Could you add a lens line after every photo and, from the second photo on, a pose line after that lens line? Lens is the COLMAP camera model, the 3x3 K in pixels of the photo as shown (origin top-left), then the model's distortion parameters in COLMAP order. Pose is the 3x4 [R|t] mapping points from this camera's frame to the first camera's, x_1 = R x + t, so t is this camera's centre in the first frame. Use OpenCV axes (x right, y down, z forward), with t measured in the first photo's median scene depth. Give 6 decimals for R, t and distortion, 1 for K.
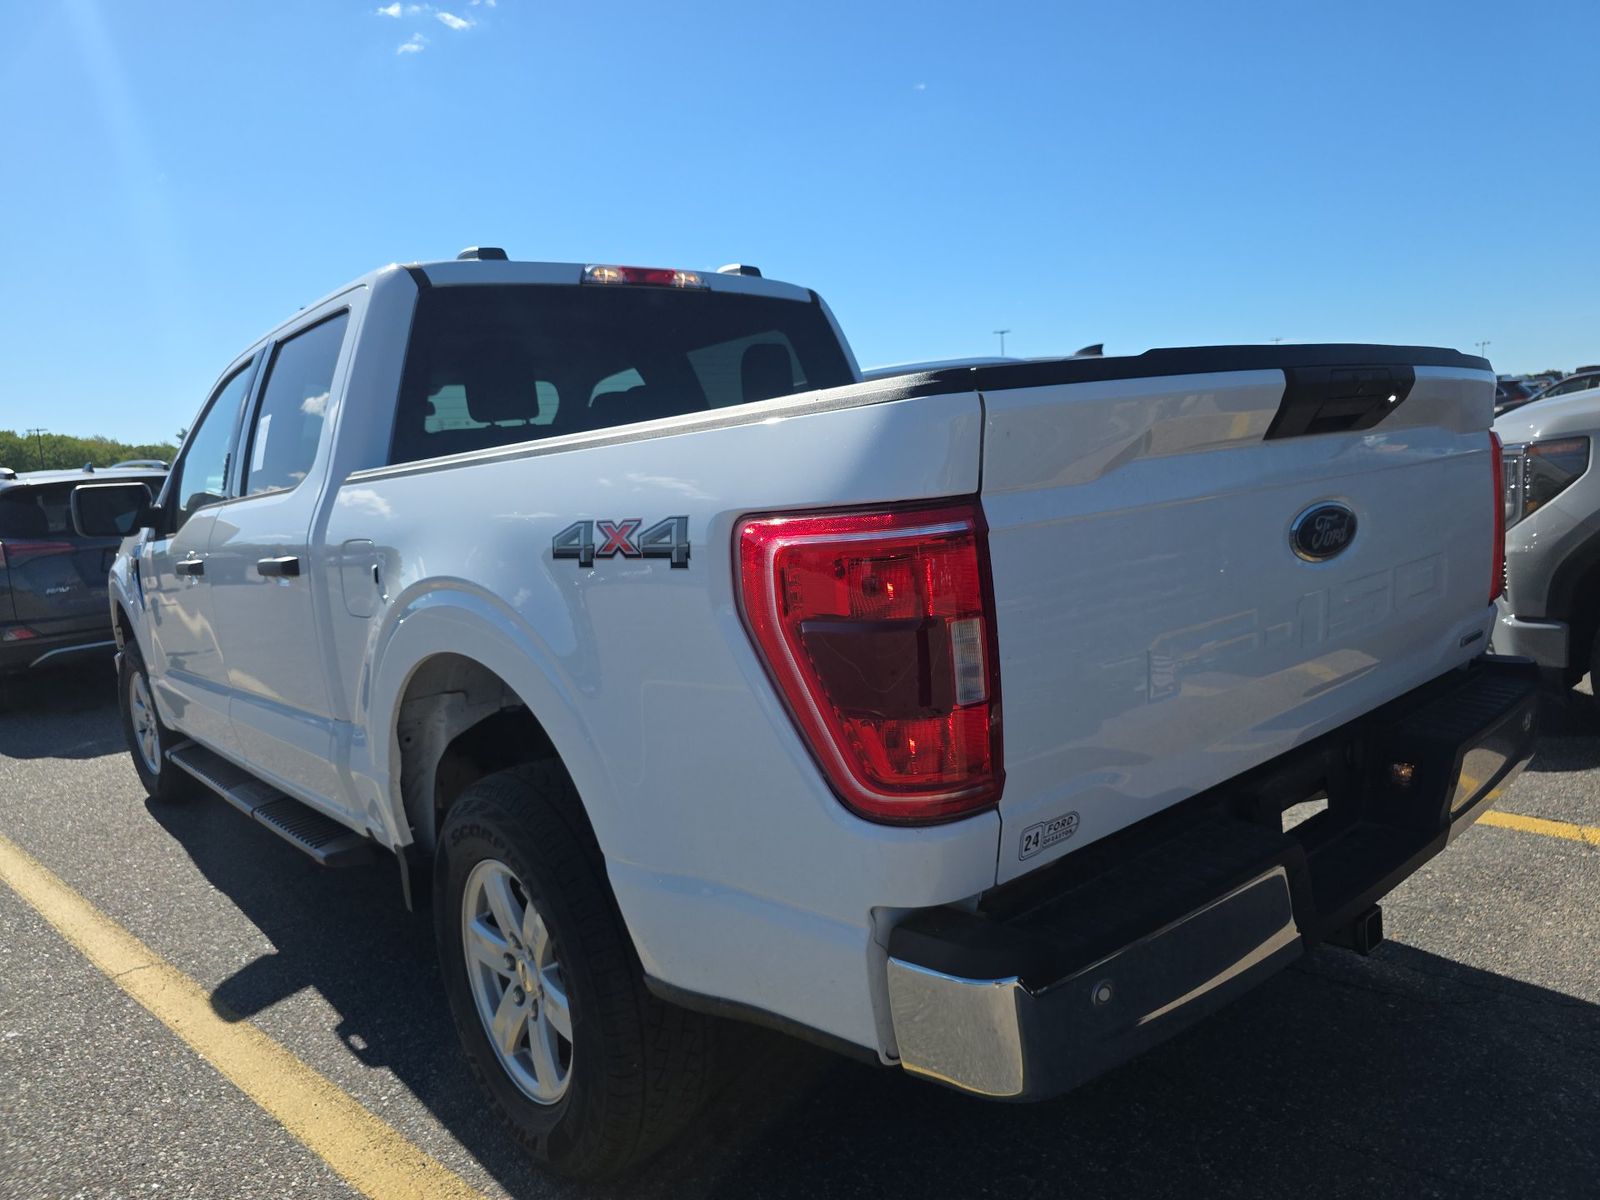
lens RADIAL K [[1096.0, 0, 800.0], [0, 1096.0, 600.0], [0, 0, 1]] dist [0.033421, -0.024960]
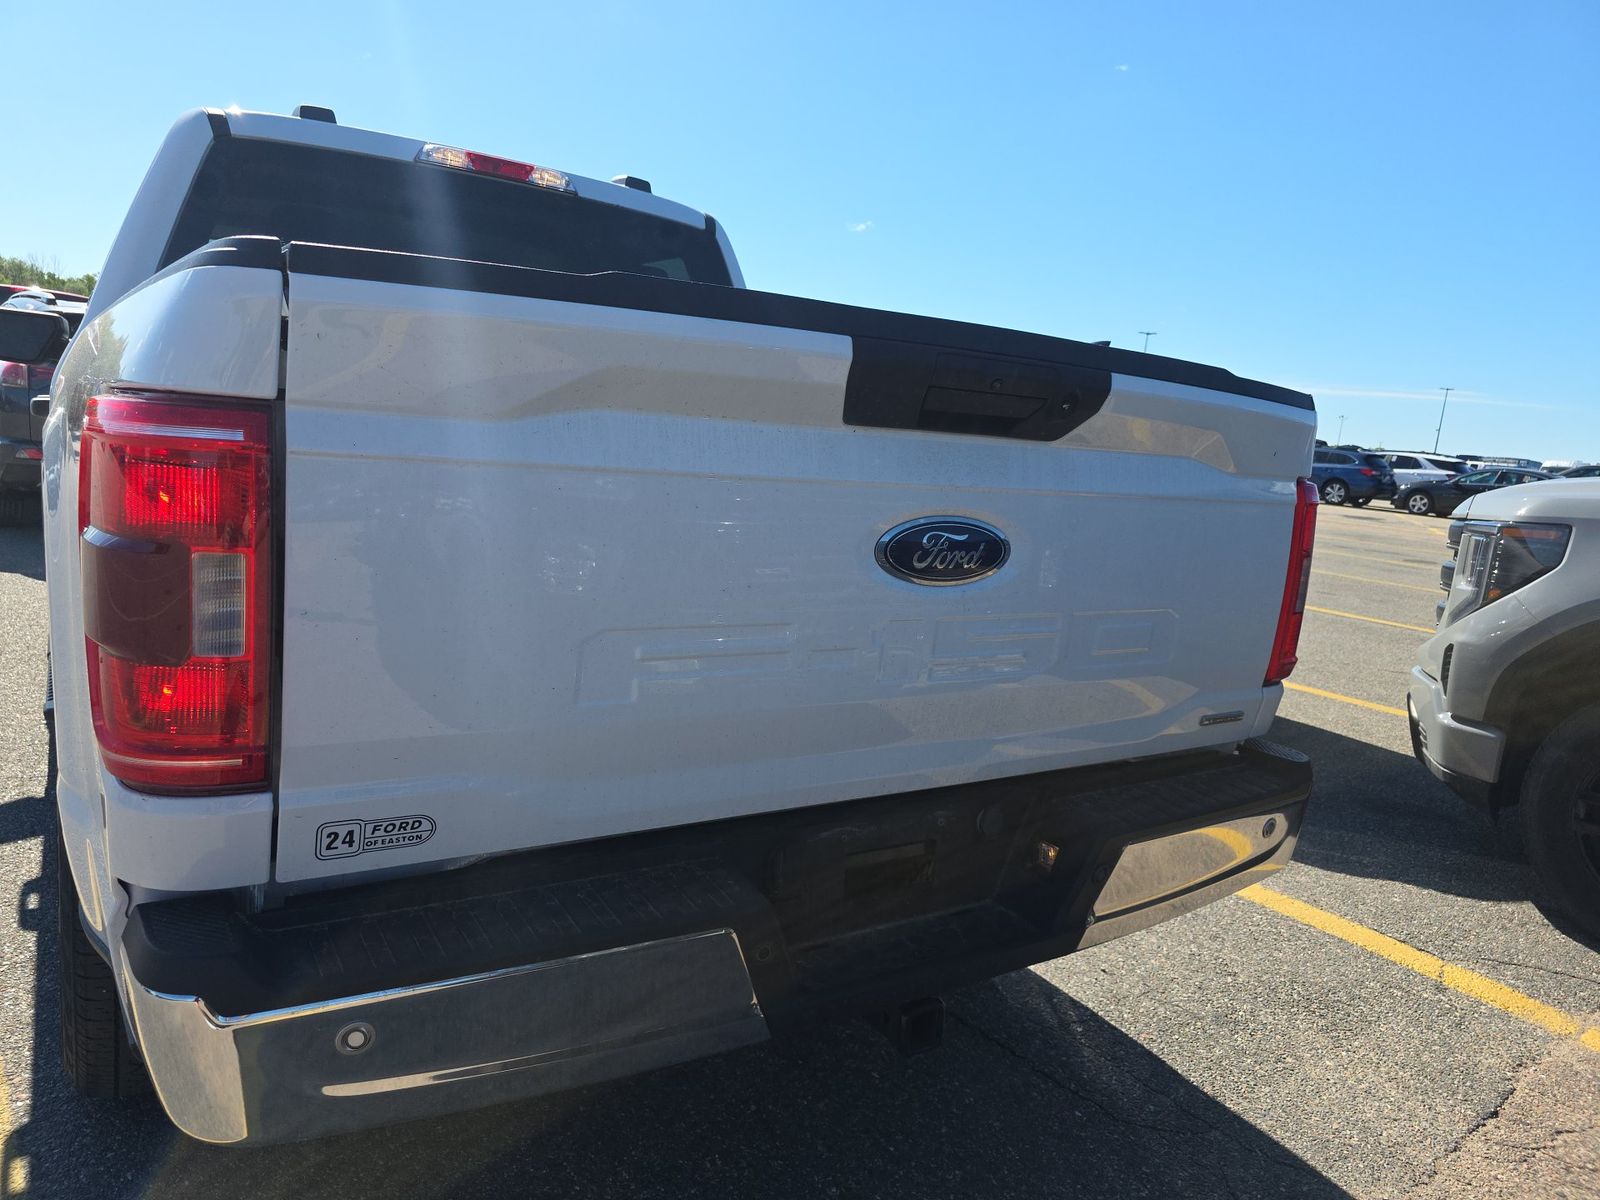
lens RADIAL K [[1082.5, 0, 800.0], [0, 1082.5, 600.0], [0, 0, 1]] dist [0.027234, -0.005915]
pose [[0.976767, 0.187211, -0.104303, 0.282738], [-0.183145, 0.981944, 0.047370, -0.027416], [0.111288, -0.027167, 0.993417, 0.110438]]
